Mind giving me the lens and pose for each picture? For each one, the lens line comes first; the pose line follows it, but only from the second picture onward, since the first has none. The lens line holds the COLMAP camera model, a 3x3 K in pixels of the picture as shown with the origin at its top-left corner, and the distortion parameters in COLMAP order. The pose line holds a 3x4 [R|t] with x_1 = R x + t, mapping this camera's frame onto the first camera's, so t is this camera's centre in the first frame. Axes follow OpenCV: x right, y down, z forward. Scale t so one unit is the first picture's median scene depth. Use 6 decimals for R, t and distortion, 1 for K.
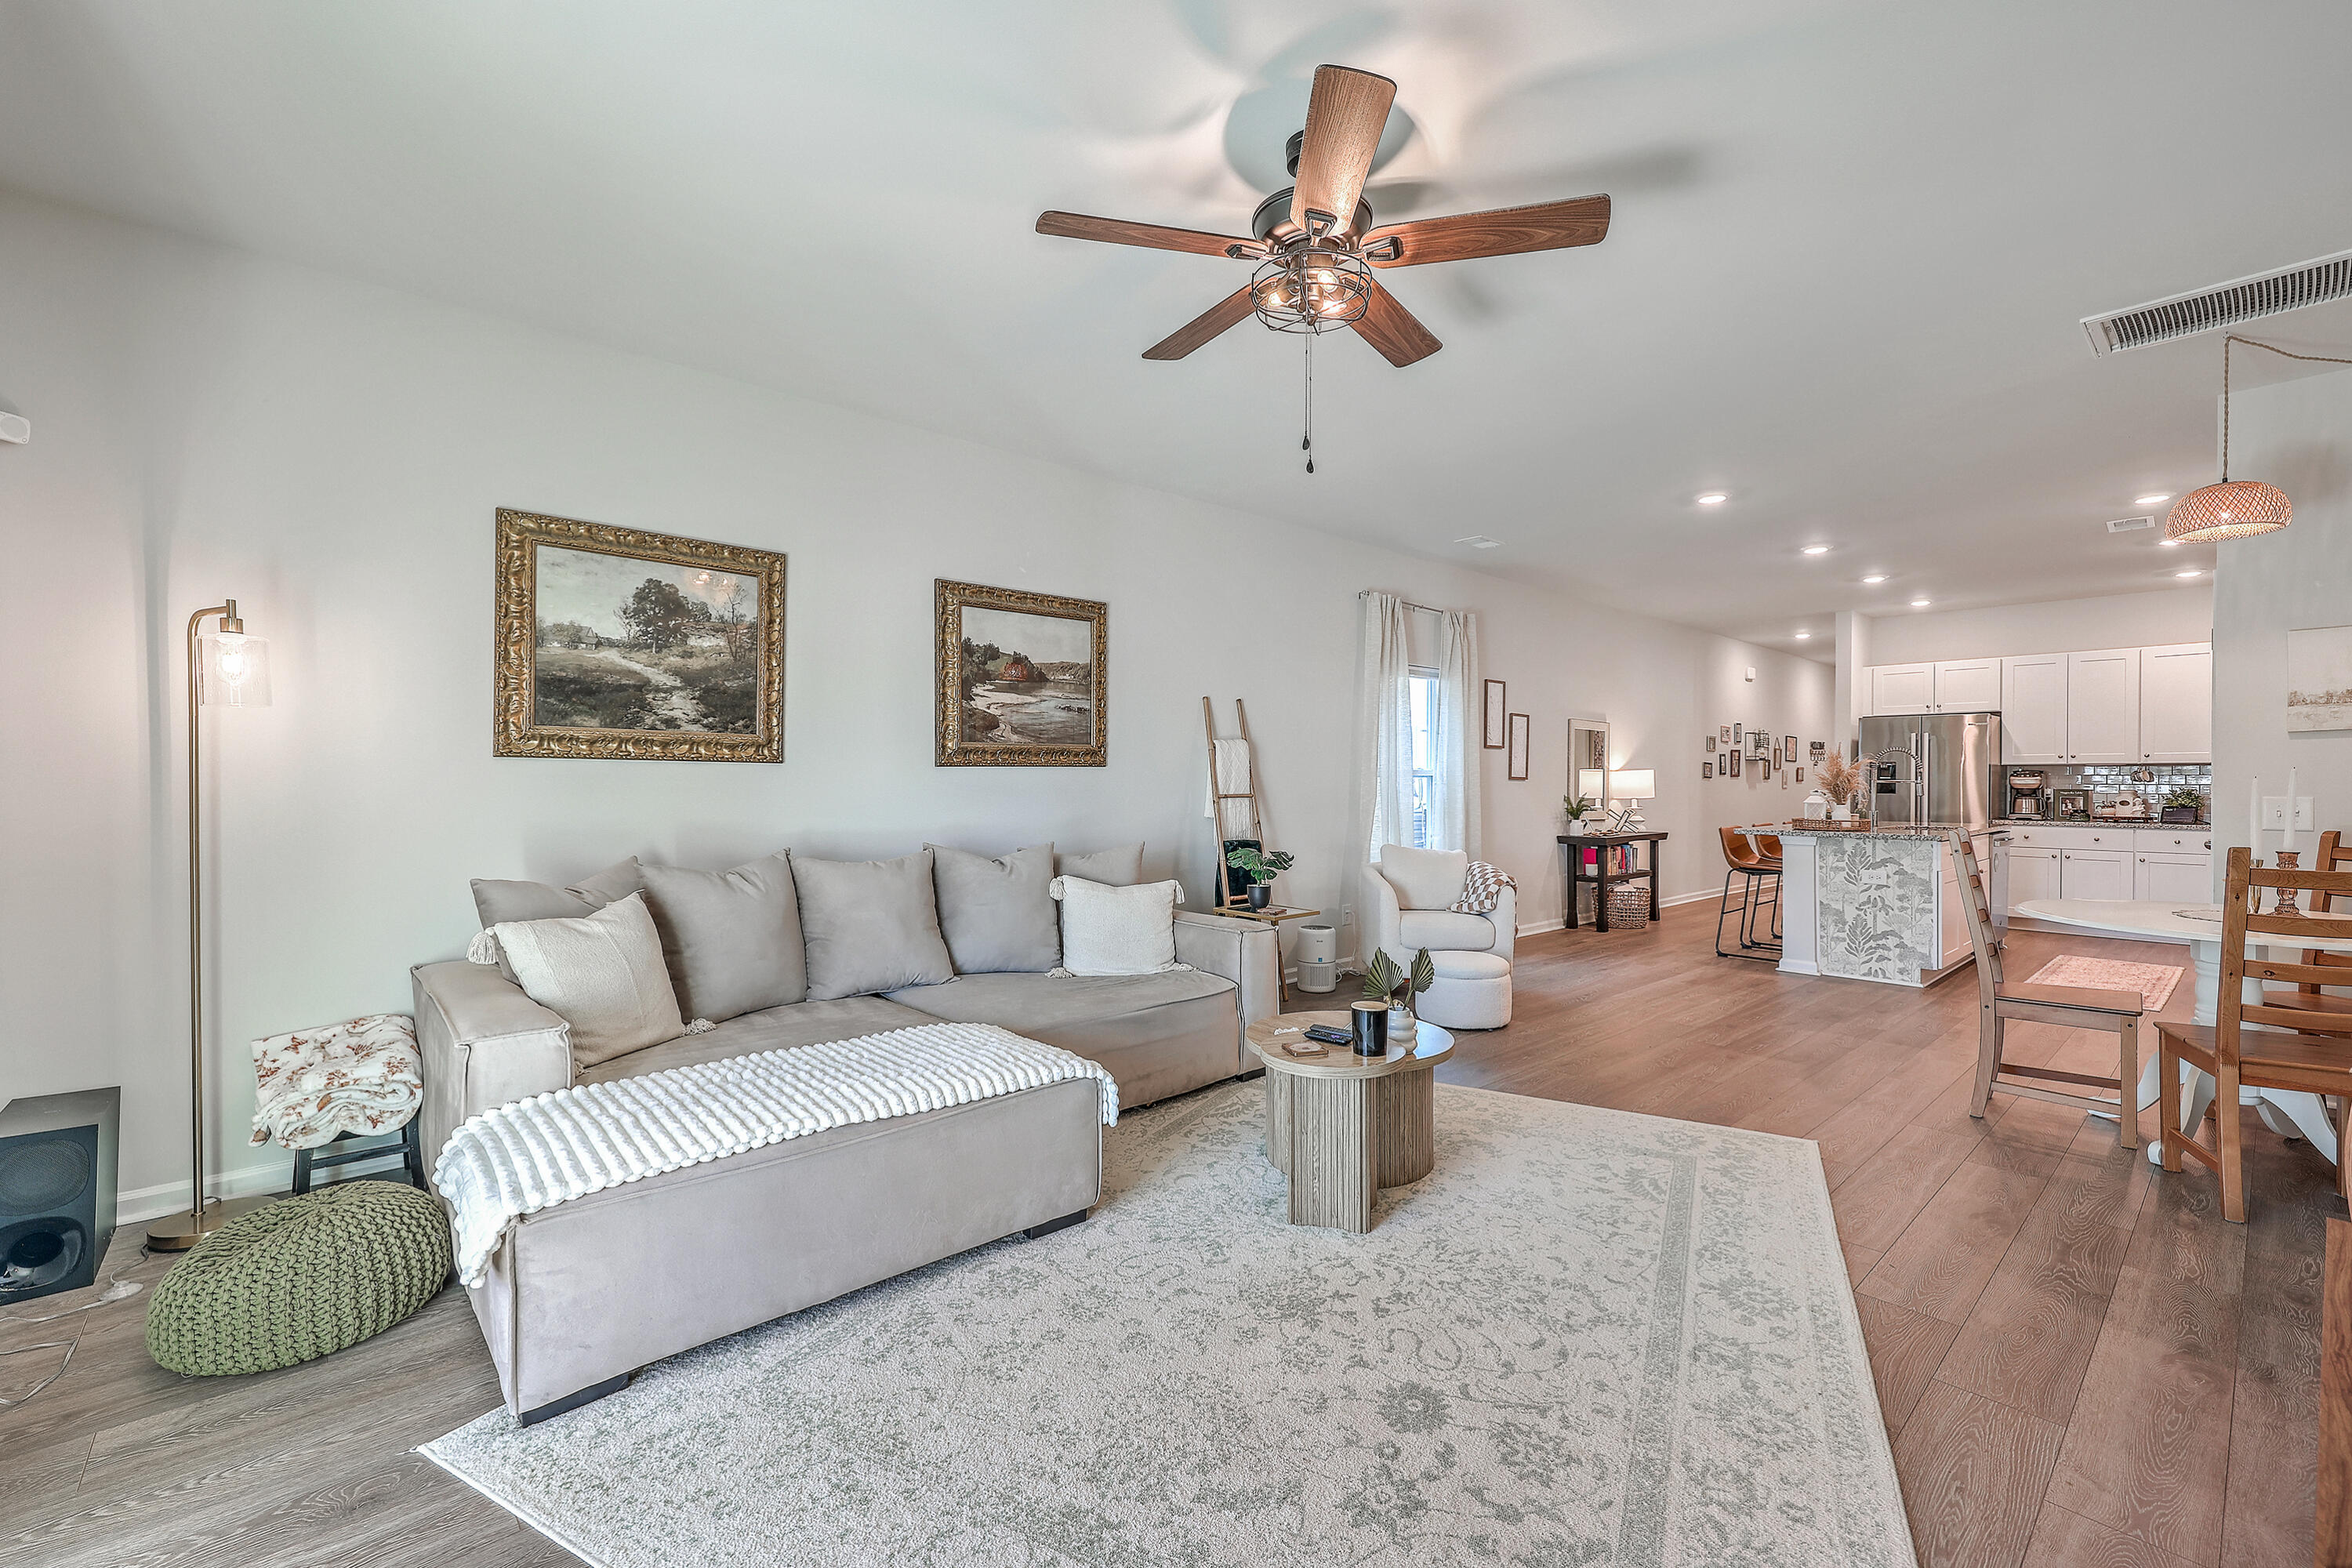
lens RADIAL K [[957.0, 0, 1188.8], [0, 957.0, 784.9], [0, 0, 1]] dist [0.002967, -0.000265]
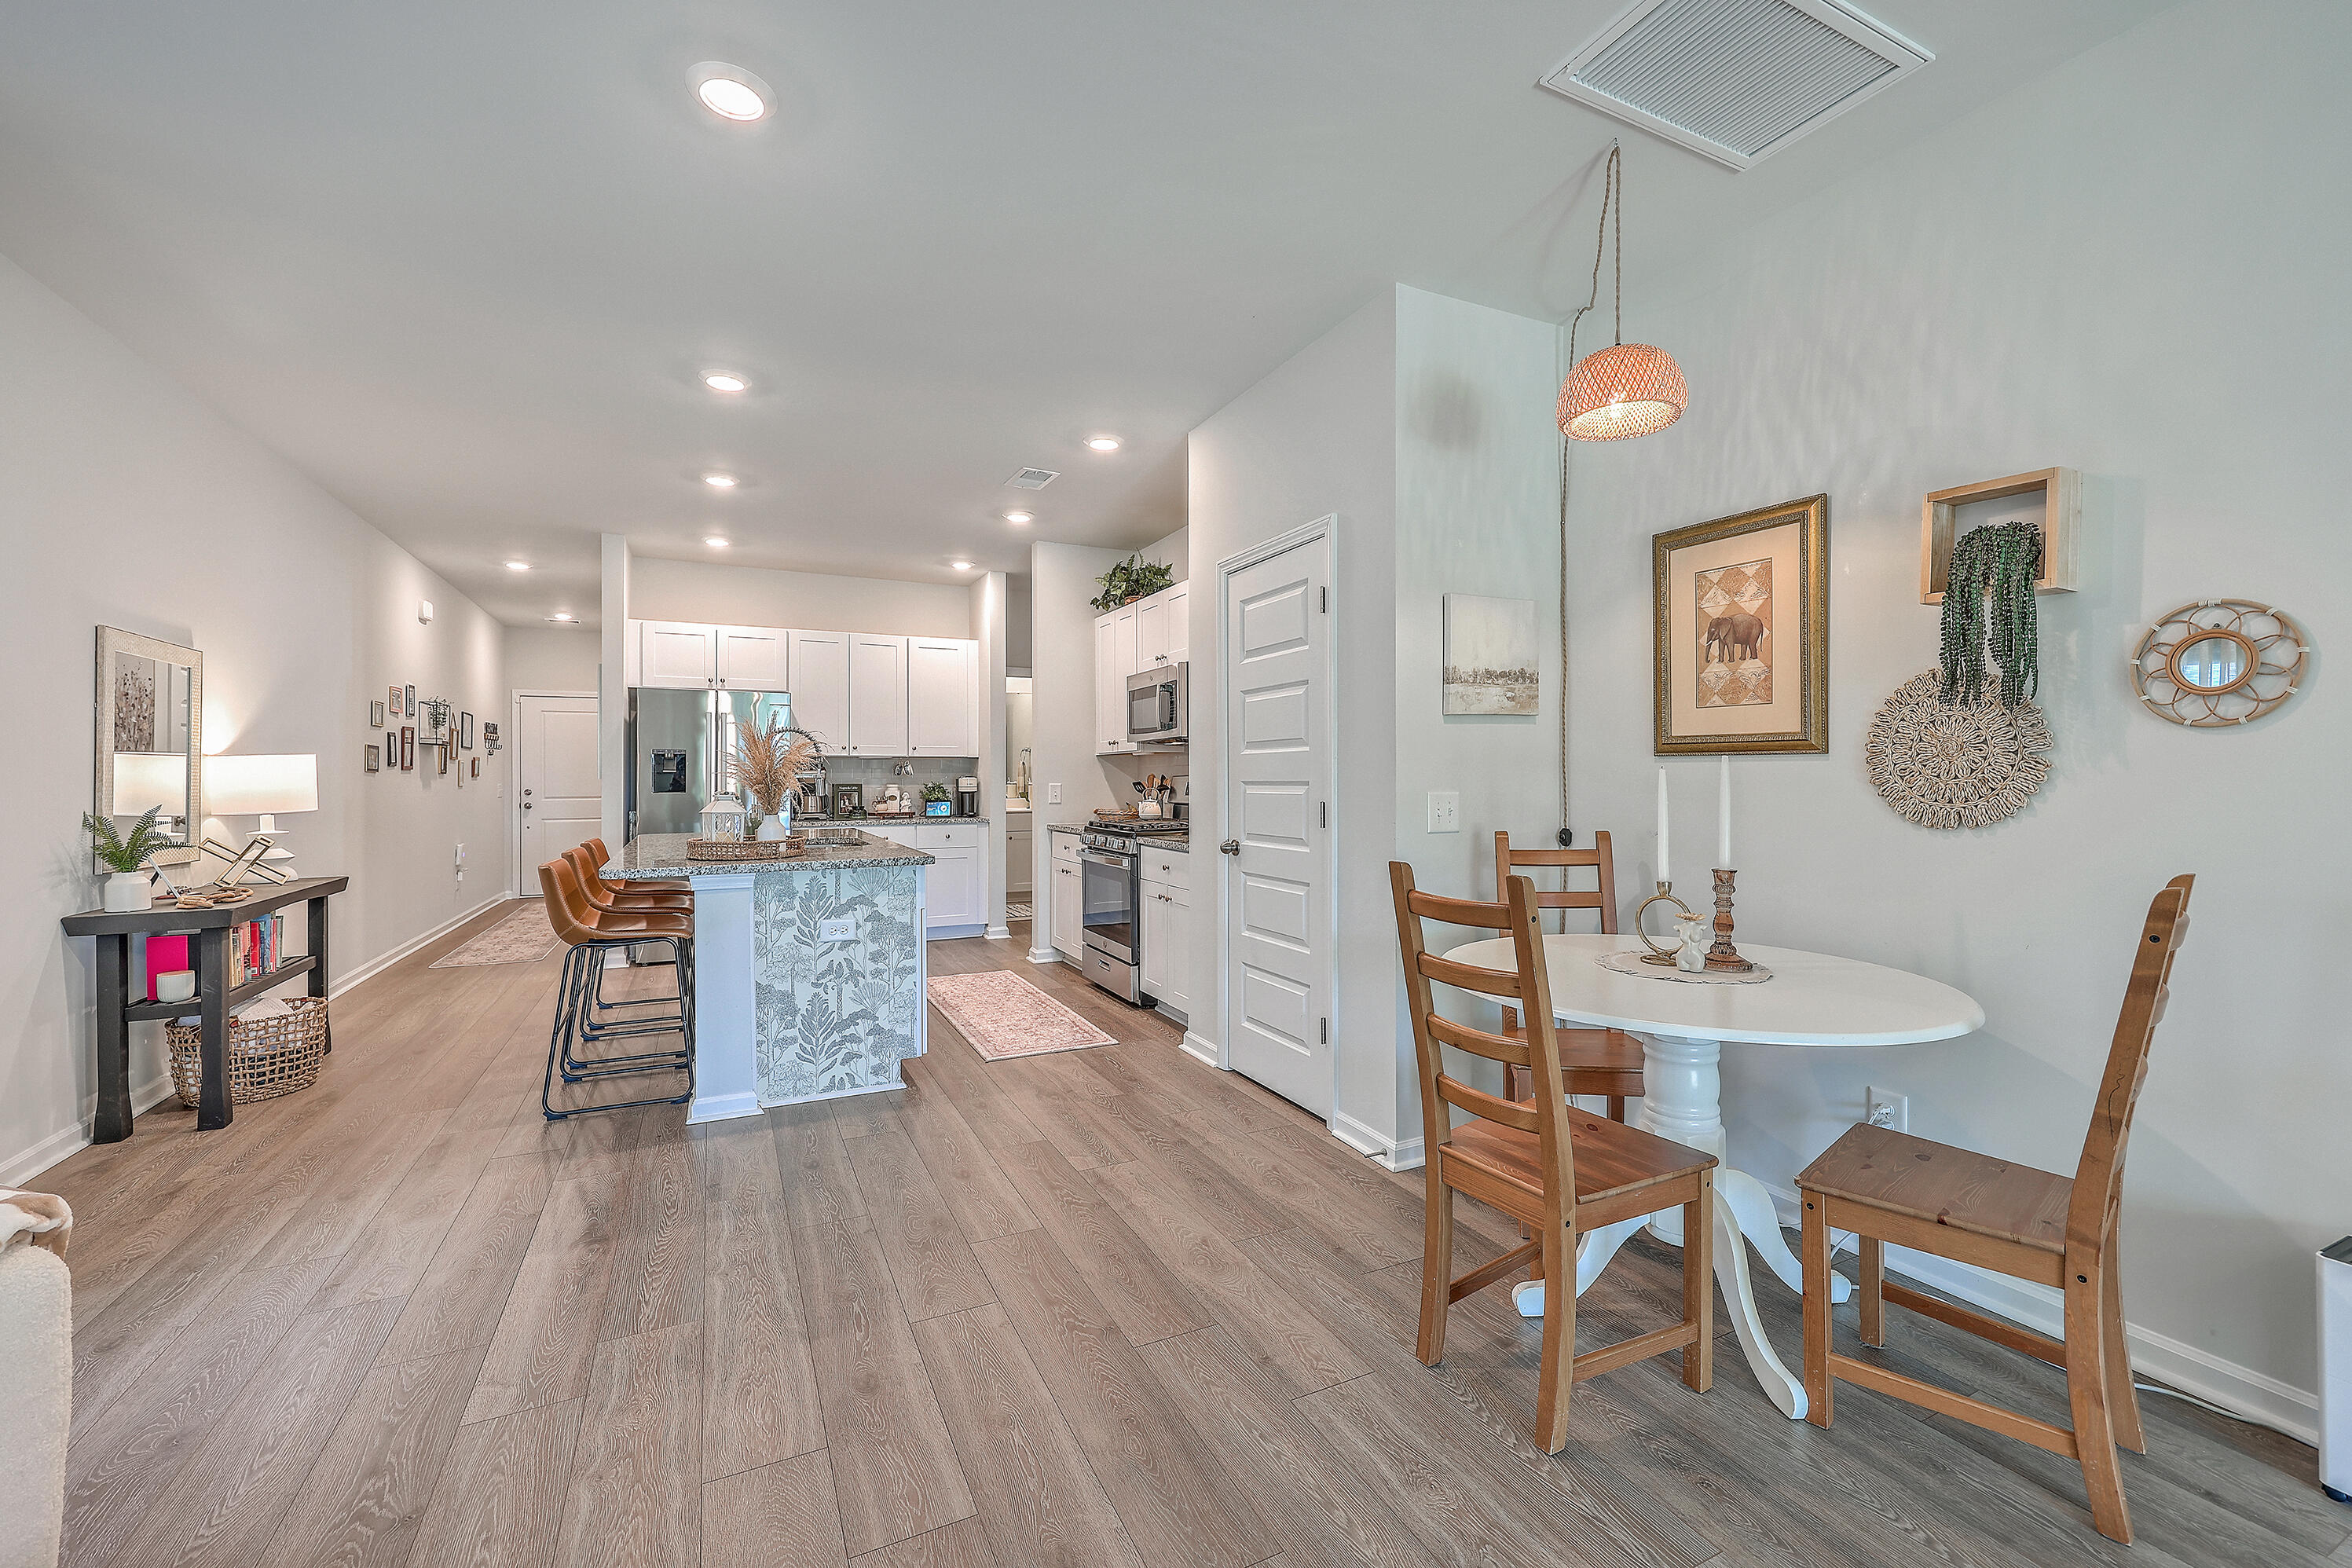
lens RADIAL K [[957.0, 0, 1164.9], [0, 957.0, 774.8], [0, 0, 1]] dist [0.002967, -0.000265]
pose [[0.265633, -0.001533, 0.964073, 0.126137], [0.007285, 0.999973, -0.000417, -0.001907], [-0.964047, 0.007134, 0.265638, 0.461657]]
